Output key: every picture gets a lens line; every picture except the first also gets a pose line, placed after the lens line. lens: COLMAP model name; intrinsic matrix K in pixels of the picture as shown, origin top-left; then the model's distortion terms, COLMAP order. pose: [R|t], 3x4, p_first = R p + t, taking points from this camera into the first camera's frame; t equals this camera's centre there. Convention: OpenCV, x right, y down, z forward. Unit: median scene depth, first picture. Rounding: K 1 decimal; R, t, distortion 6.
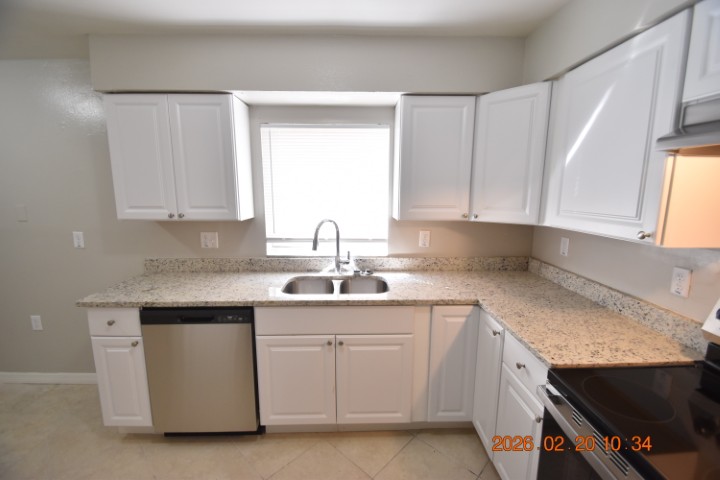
lens RADIAL K [[310.7, 0, 360.9], [0, 310.7, 239.6], [0, 0, 1]] dist [-0.011586, -0.004148]
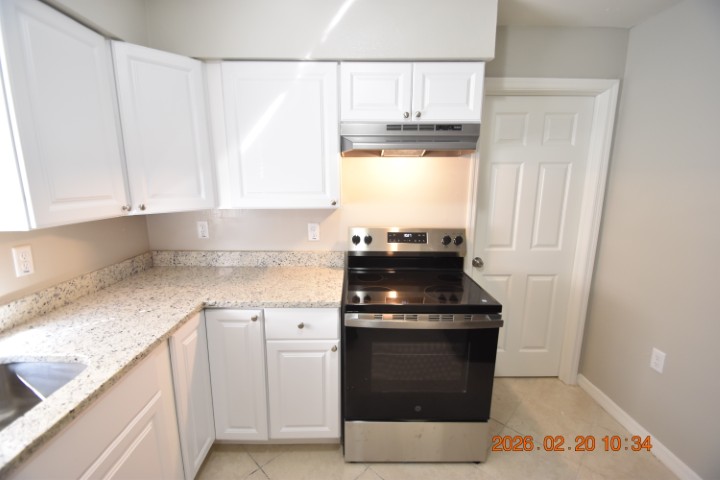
lens RADIAL K [[310.7, 0, 358.0], [0, 310.7, 240.5], [0, 0, 1]] dist [-0.011586, -0.004148]
pose [[0.020553, -0.190319, 0.981507, -0.373770], [0.156698, 0.970195, 0.184844, -0.054525], [-0.987433, 0.150001, 0.049763, 0.461517]]
